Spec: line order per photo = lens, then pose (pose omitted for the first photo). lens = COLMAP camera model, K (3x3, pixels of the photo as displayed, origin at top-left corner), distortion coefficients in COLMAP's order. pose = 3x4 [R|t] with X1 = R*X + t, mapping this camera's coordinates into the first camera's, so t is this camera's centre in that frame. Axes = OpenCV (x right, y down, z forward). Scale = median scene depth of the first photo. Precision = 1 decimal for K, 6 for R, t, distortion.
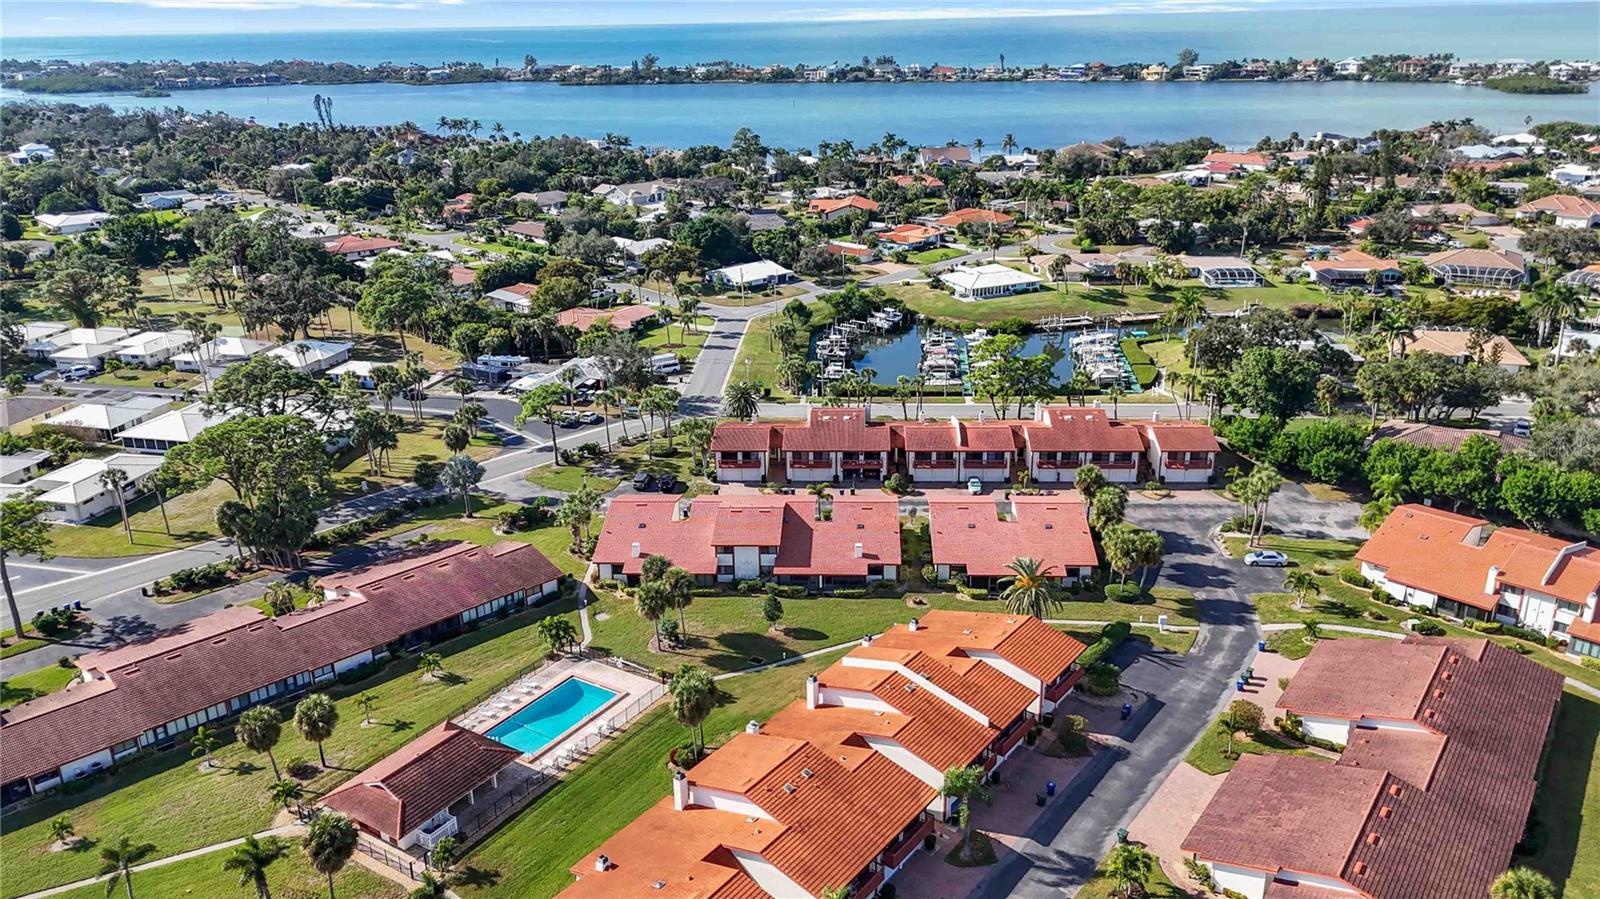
lens RADIAL K [[1181.0, 0, 796.7], [0, 1181.0, 445.0], [0, 0, 1]] dist [0.054375, -0.040119]
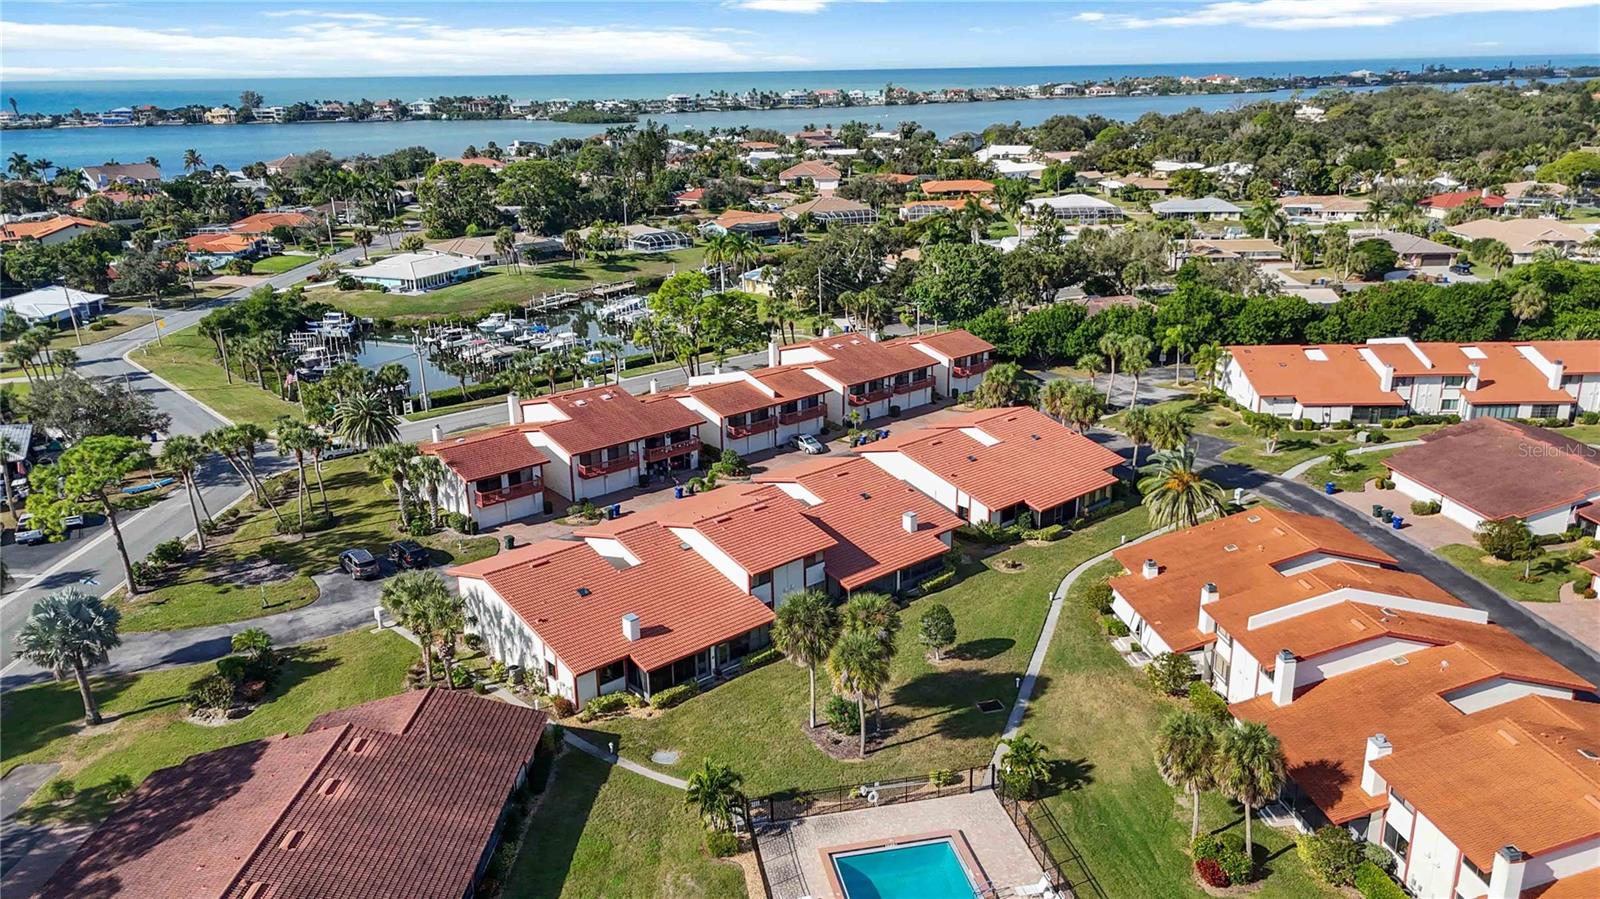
lens RADIAL K [[1181.0, 0, 803.3], [0, 1181.0, 444.0], [0, 0, 1]] dist [0.054375, -0.040119]
pose [[0.709010, -0.206505, 0.674285, -0.197407], [0.242444, 0.969260, 0.041915, 0.001349], [-0.662213, 0.133758, 0.737280, 0.244711]]
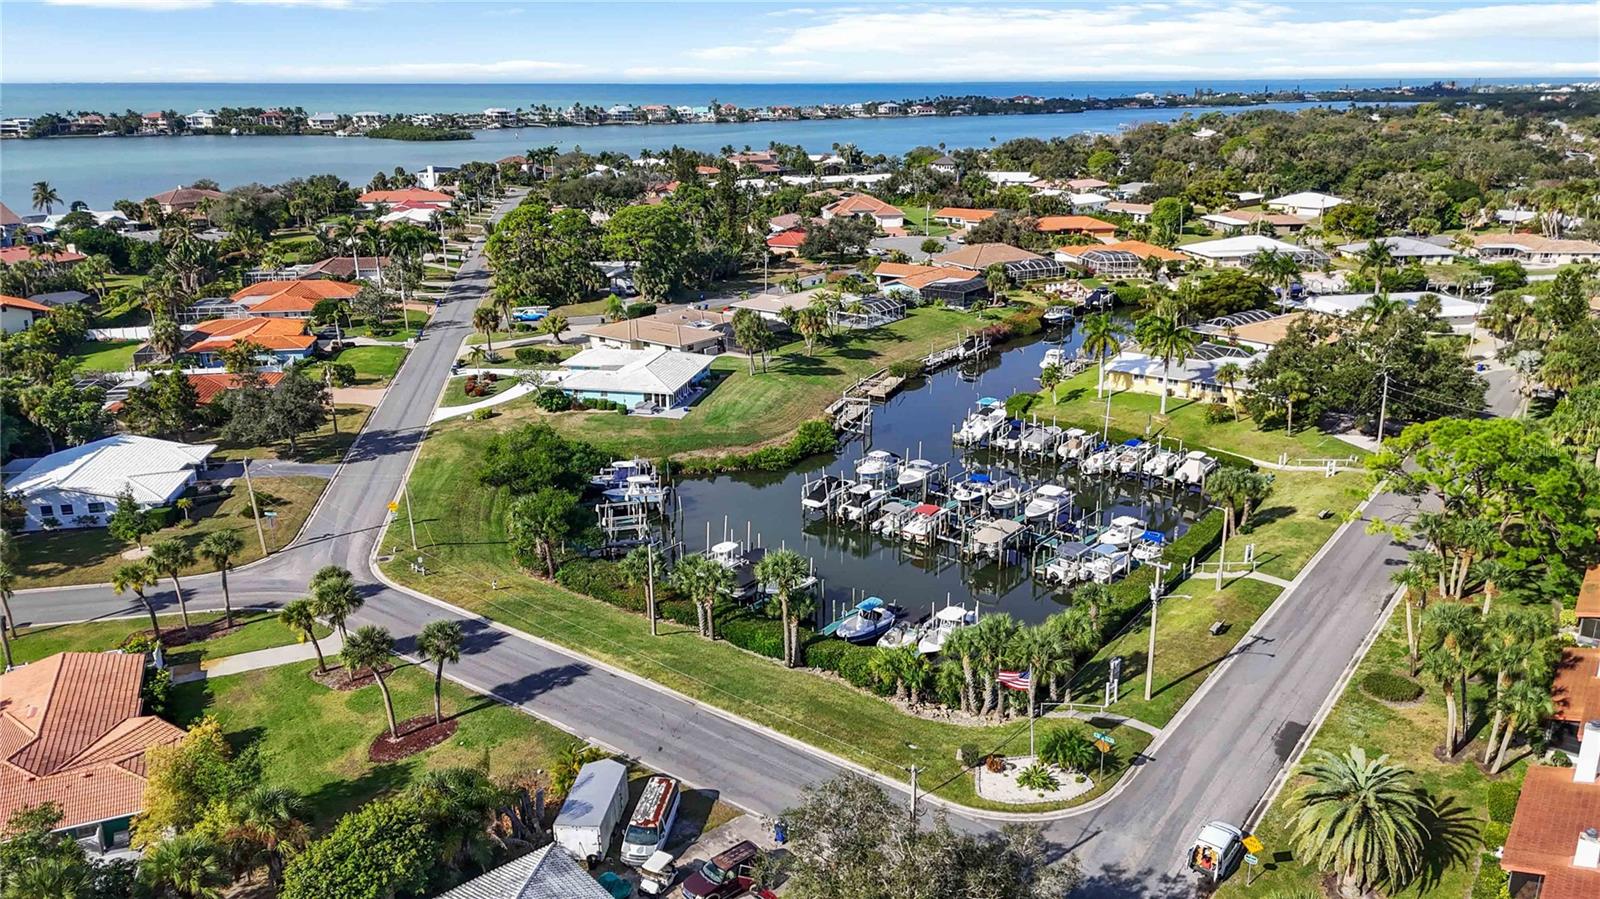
lens RADIAL K [[1181.0, 0, 799.9], [0, 1181.0, 443.3], [0, 0, 1]] dist [0.054375, -0.040119]
pose [[0.552868, -0.228010, 0.801466, -0.224204], [0.276625, 0.957509, 0.081581, -0.124372], [-0.786012, 0.176602, 0.592449, 0.581308]]
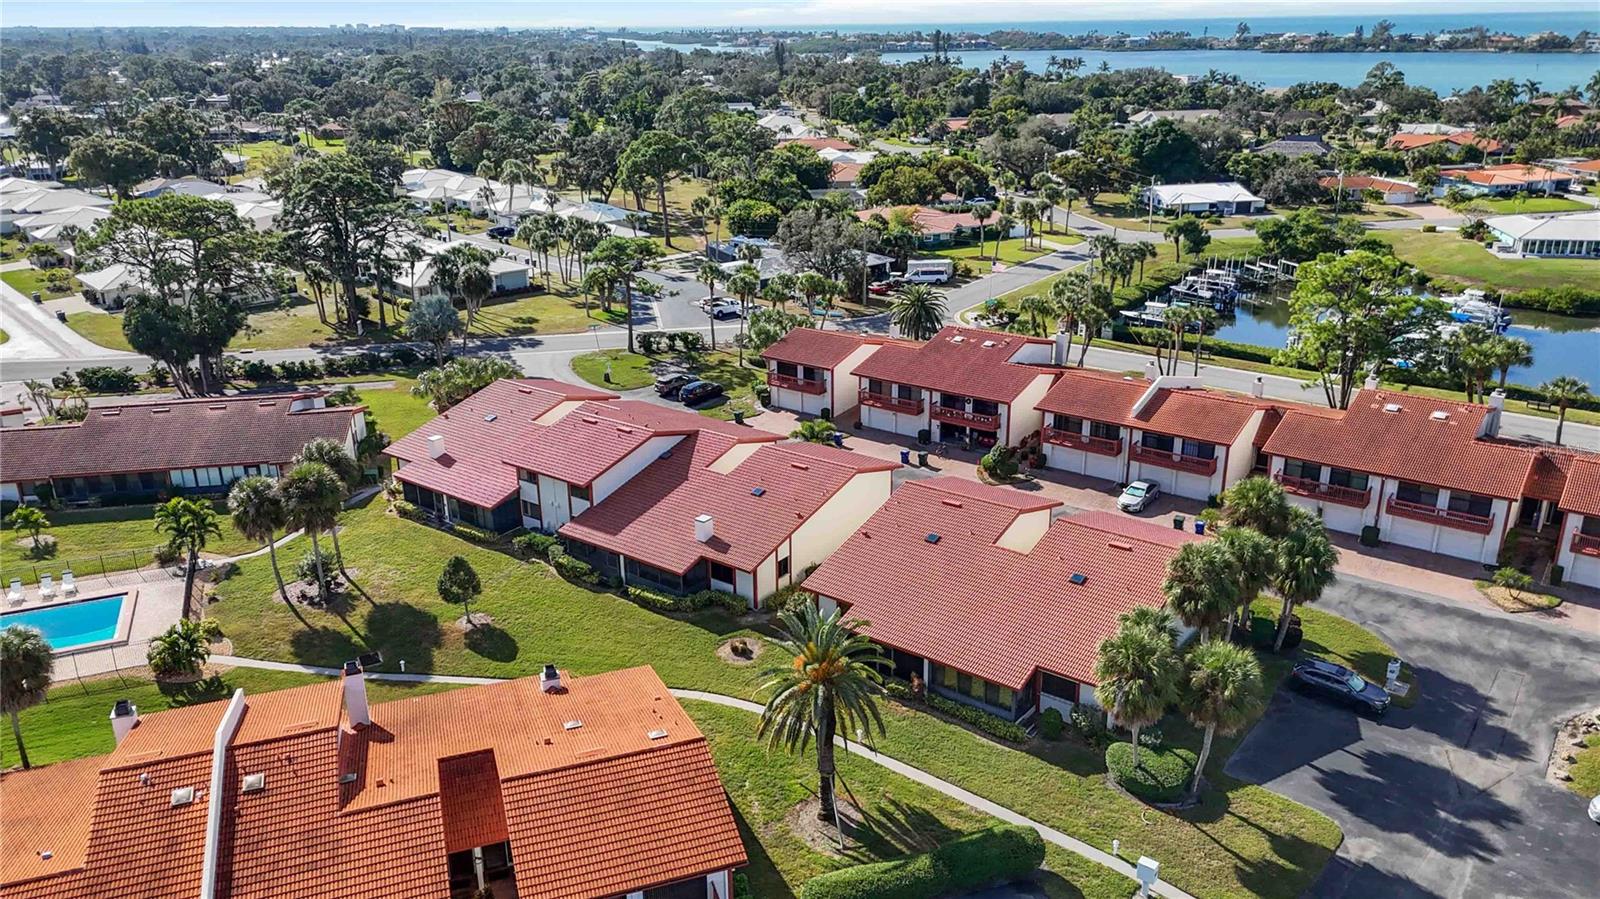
lens RADIAL K [[1181.0, 0, 795.5], [0, 1181.0, 450.5], [0, 0, 1]] dist [0.054375, -0.040119]
pose [[0.832331, 0.198757, -0.517418, 0.160822], [-0.192705, 0.979029, 0.066087, 0.005232], [0.519702, 0.044702, 0.853177, 0.257064]]
